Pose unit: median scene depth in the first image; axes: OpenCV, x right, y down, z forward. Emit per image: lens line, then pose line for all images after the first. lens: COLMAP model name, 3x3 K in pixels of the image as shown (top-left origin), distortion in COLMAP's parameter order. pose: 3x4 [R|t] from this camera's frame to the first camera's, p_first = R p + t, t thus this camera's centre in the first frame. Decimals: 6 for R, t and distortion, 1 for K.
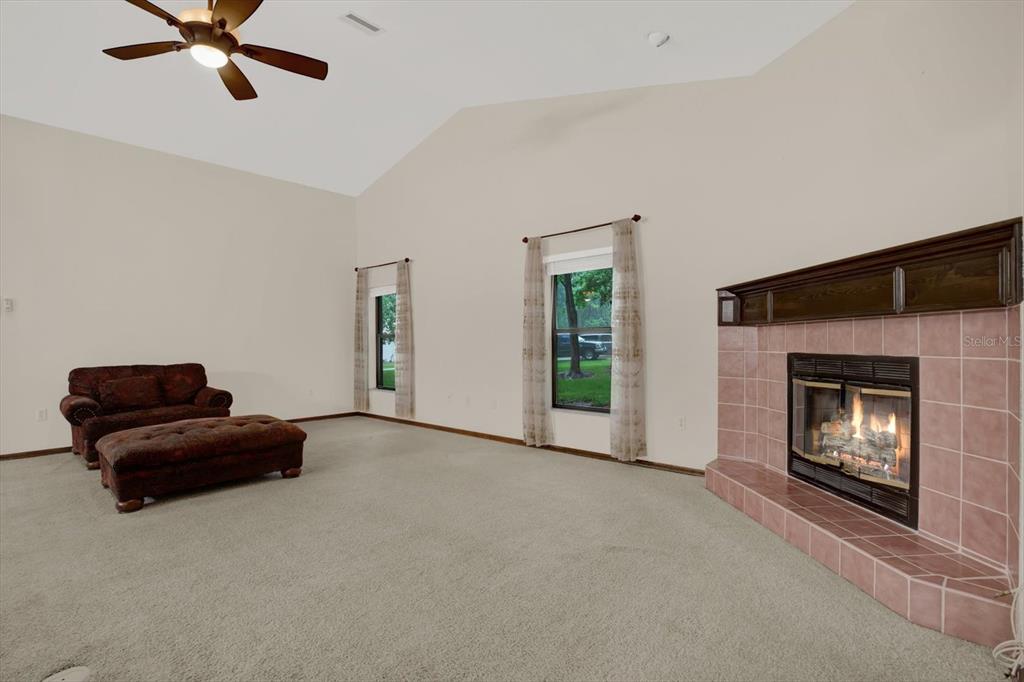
lens RADIAL K [[493.4, 0, 512.0], [0, 493.4, 341.0], [0, 0, 1]] dist [-0.031805, 0.009677]
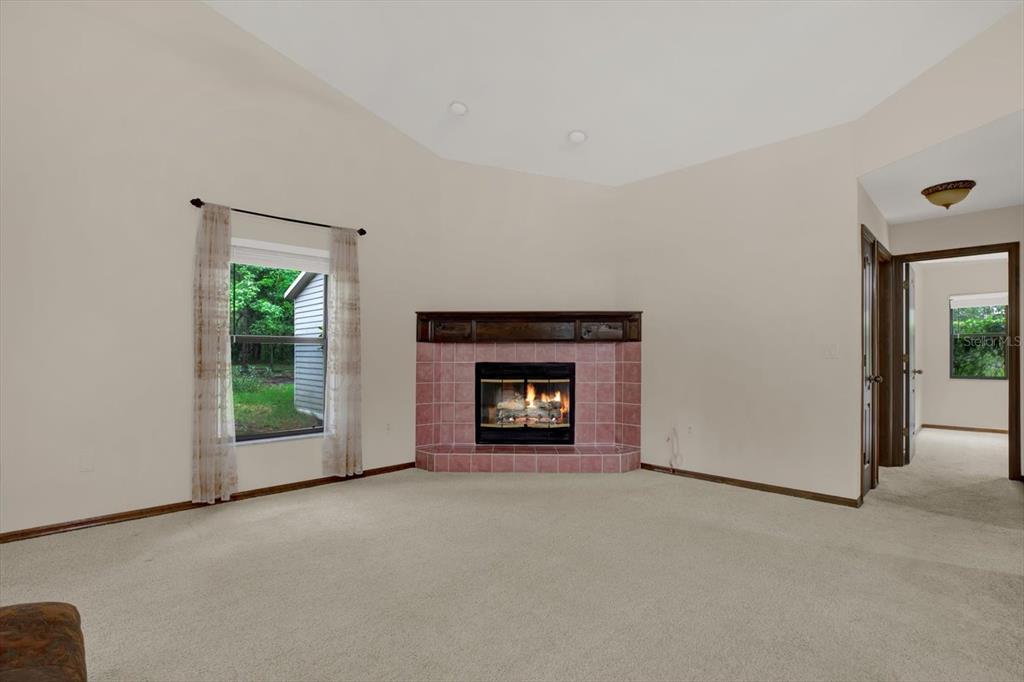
lens RADIAL K [[496.5, 0, 512.0], [0, 496.5, 341.0], [0, 0, 1]] dist [-0.015819, 0.000180]
pose [[0.052823, 0.029984, 0.998154, -0.843628], [-0.006483, 0.999538, -0.029683, 0.003206], [-0.998583, -0.004903, 0.052993, 0.720160]]
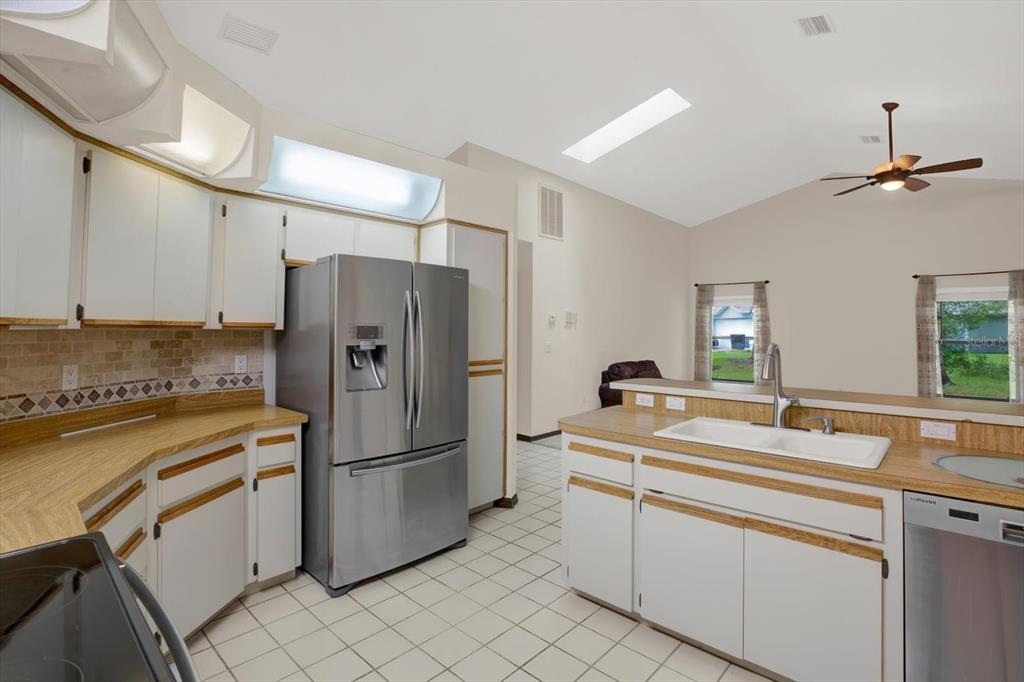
lens RADIAL K [[493.4, 0, 512.0], [0, 493.4, 341.0], [0, 0, 1]] dist [-0.031805, 0.009677]
pose [[0.999865, 0.016432, 0.000581, -1.510935], [-0.016442, 0.999545, 0.025294, -0.051487], [-0.000165, -0.025300, 0.999680, -0.509778]]
